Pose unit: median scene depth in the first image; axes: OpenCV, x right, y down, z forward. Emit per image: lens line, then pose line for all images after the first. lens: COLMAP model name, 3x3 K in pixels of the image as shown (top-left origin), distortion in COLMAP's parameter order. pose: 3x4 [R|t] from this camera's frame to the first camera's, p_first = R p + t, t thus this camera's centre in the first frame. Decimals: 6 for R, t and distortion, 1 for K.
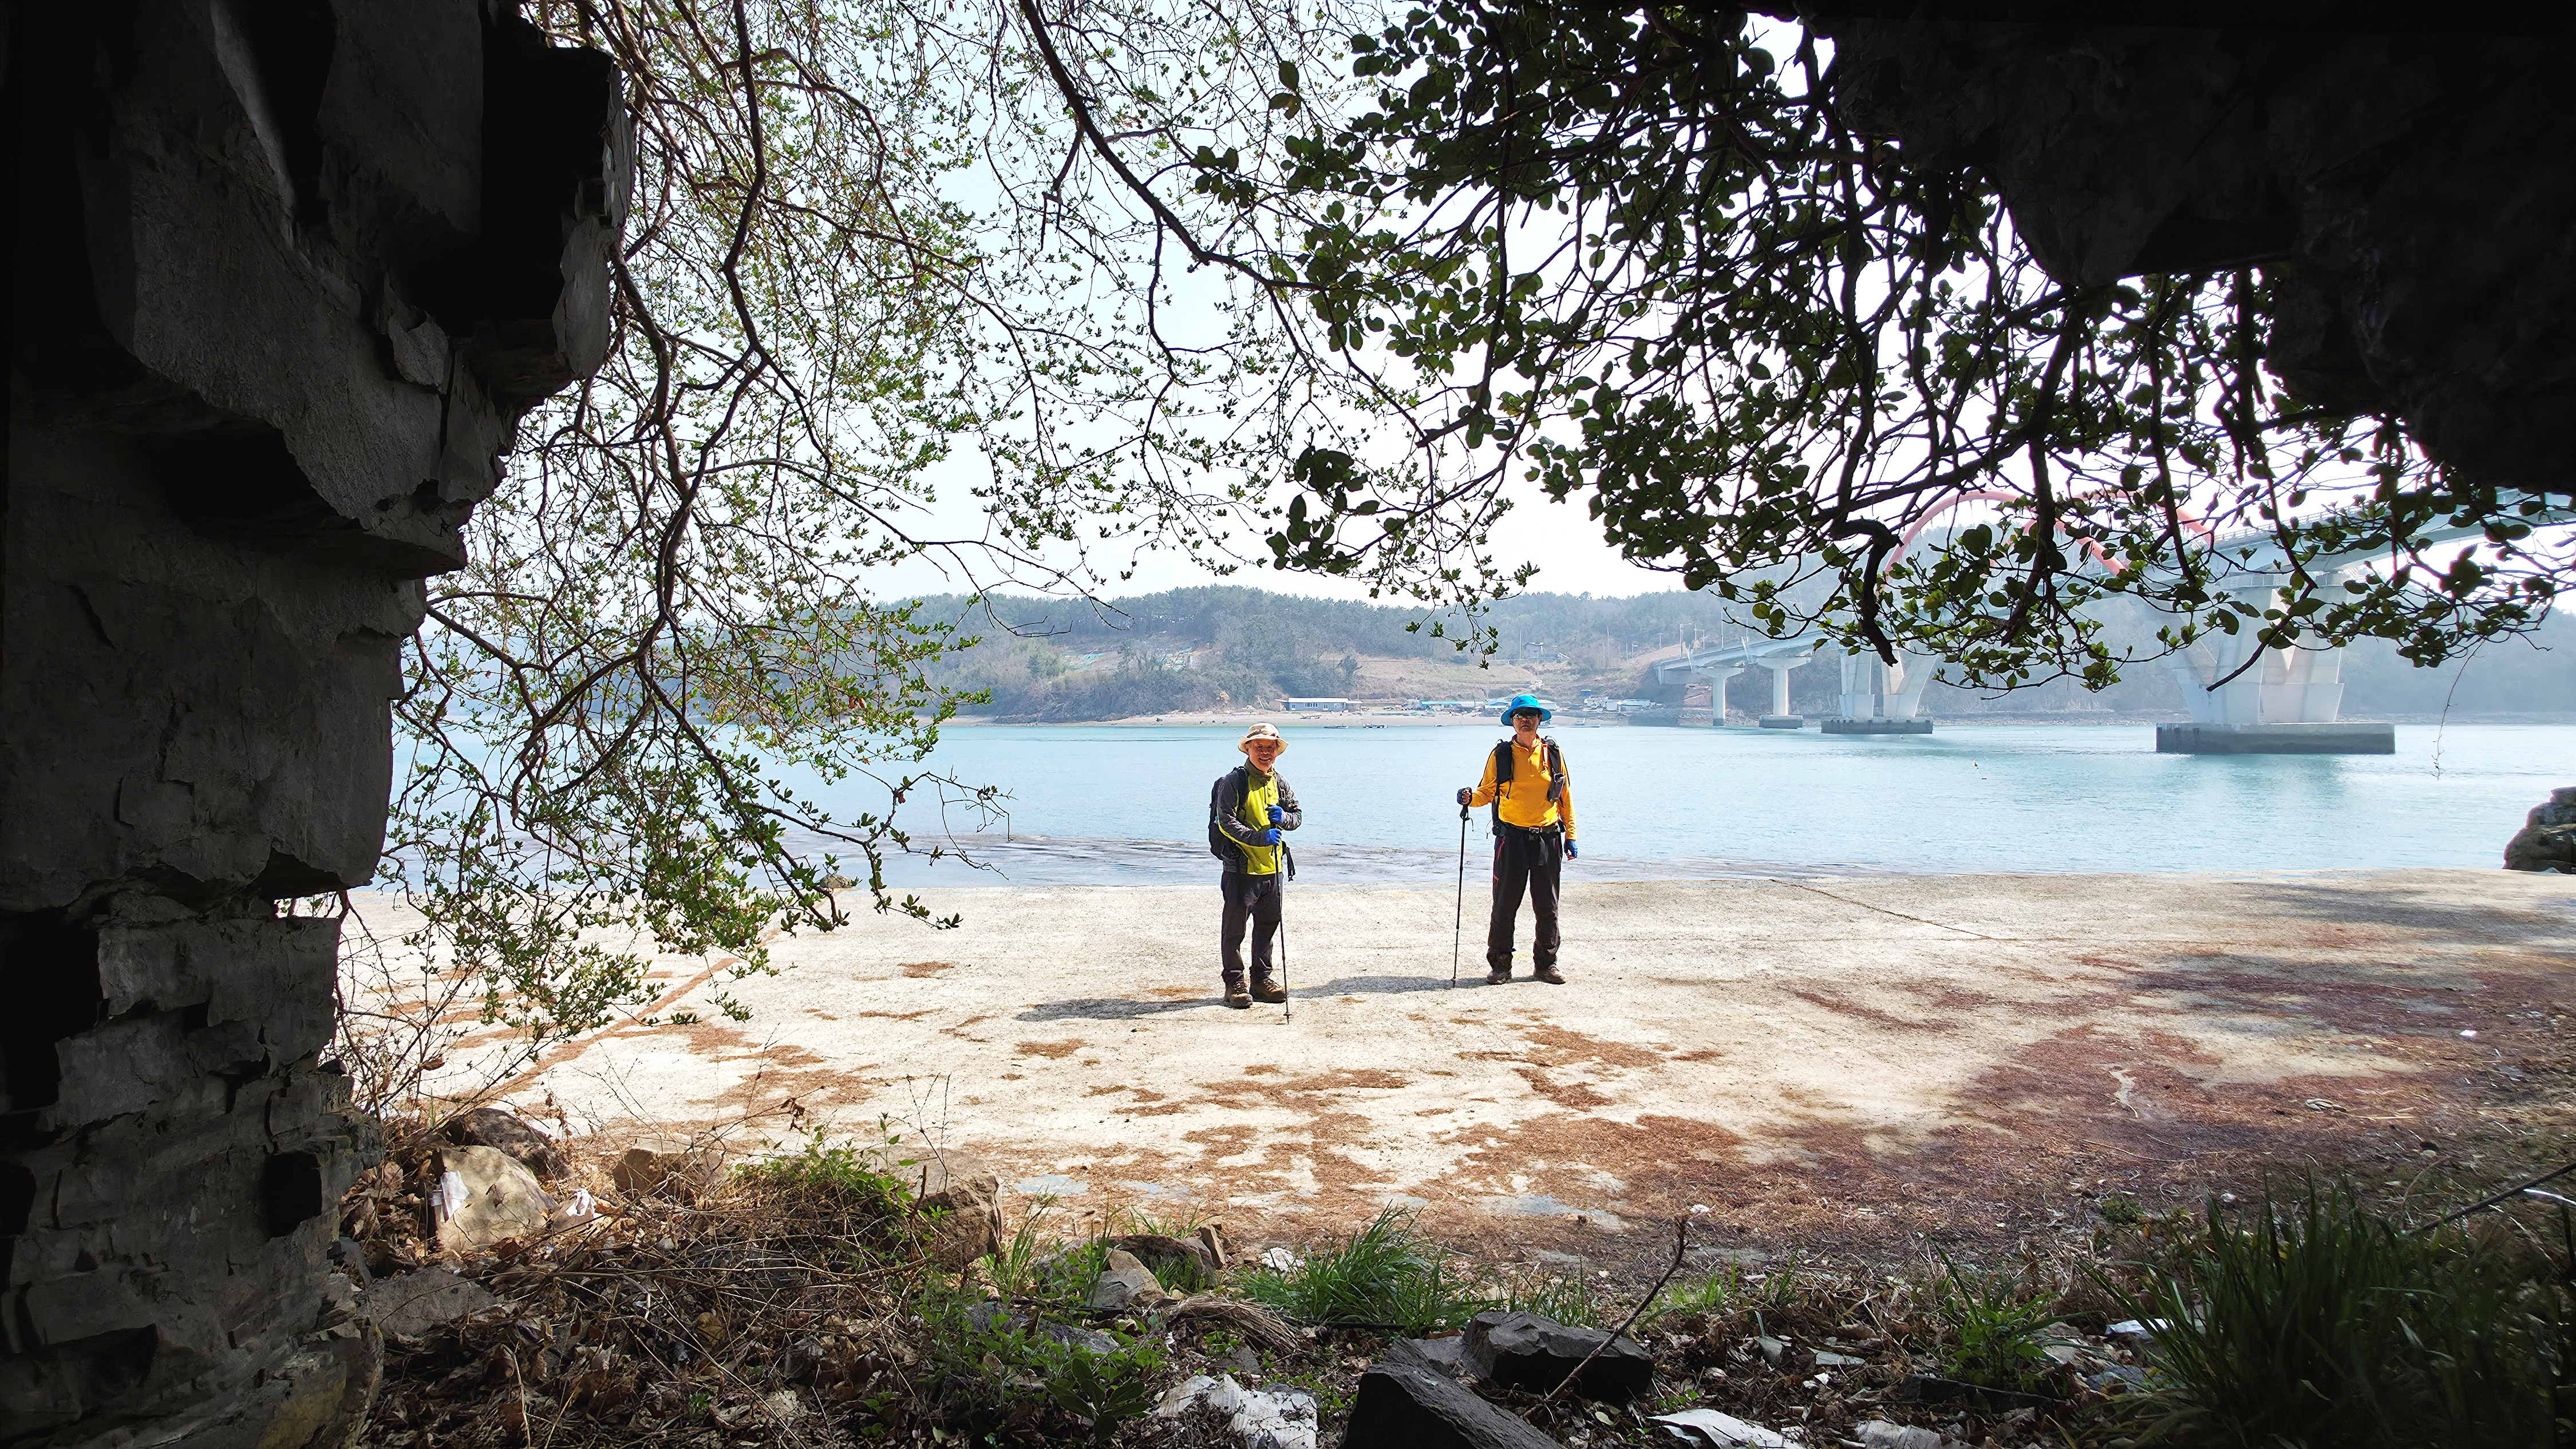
lens RADIAL K [[1401.1, 0, 1288.0], [0, 1401.1, 724.5], [0, 0, 1]] dist [0.030741, -0.000399]
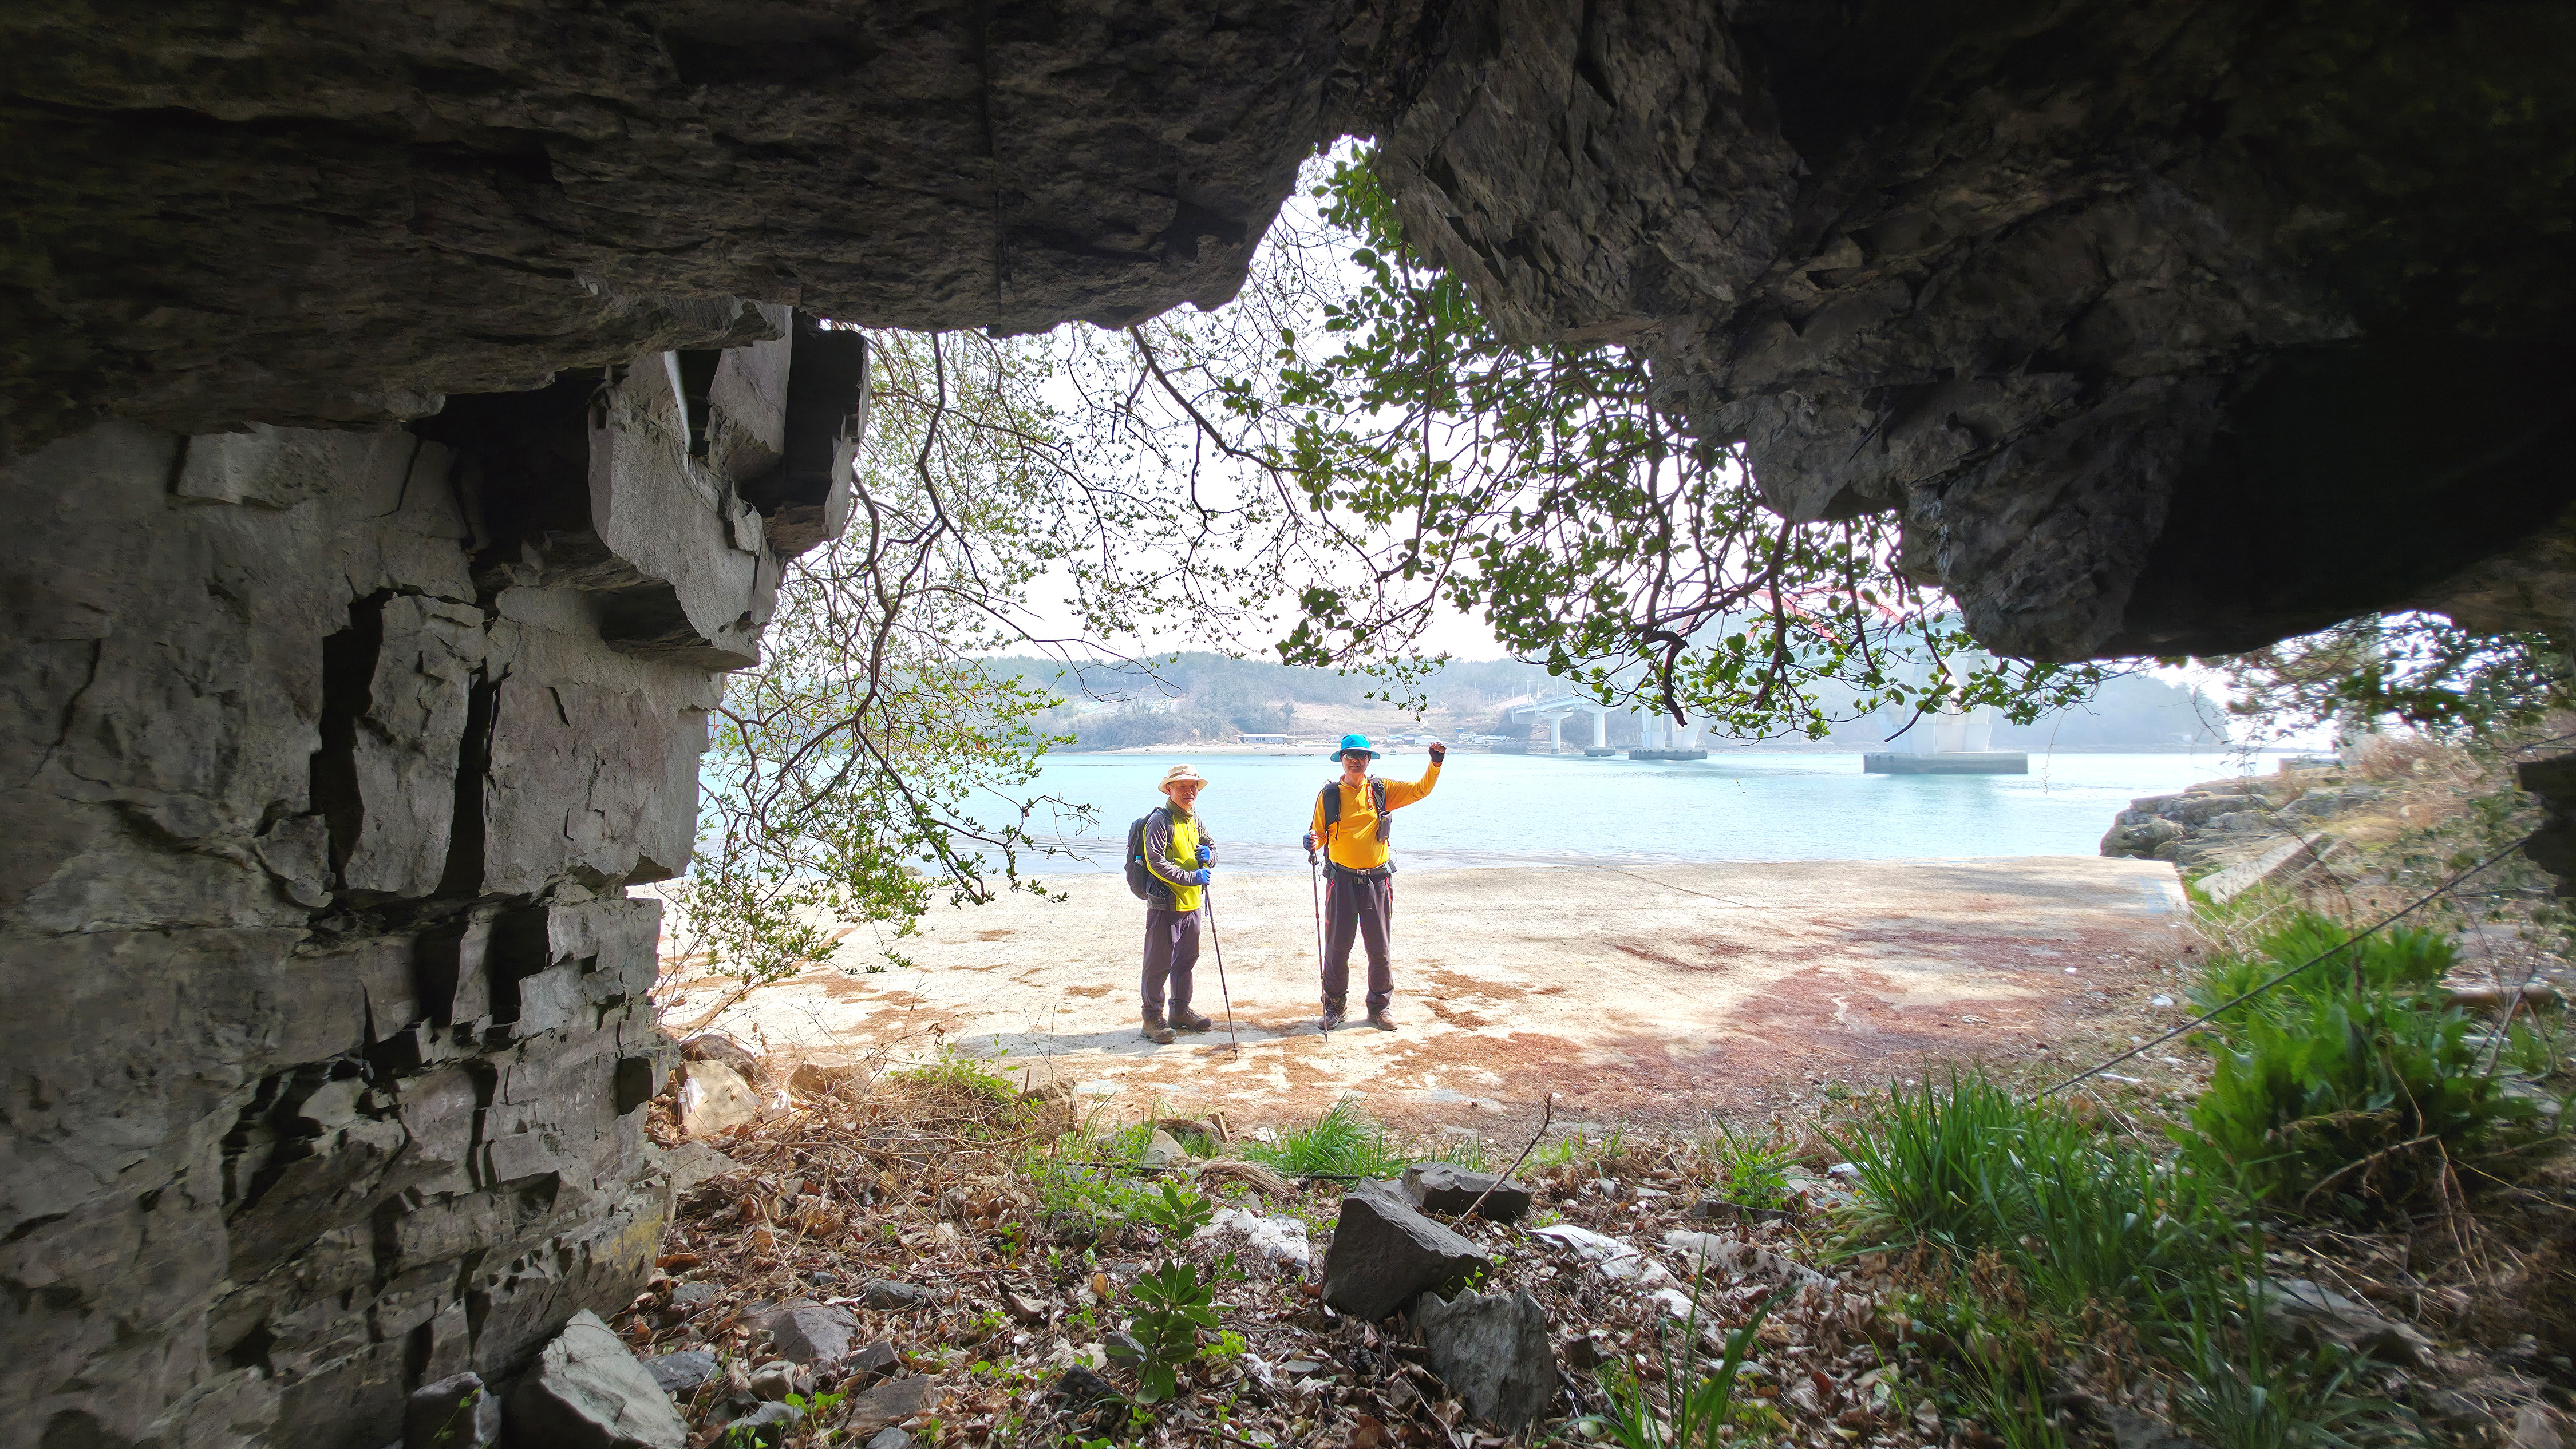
lens RADIAL K [[1038.9, 0, 1288.0], [0, 1038.9, 724.5], [0, 0, 1]] dist [0.031155, 0.000119]
pose [[0.998878, 0.000844, 0.047345, -0.043680], [0.000402, 0.999654, -0.026318, -0.011362], [-0.047351, 0.026307, 0.998532, -0.089575]]
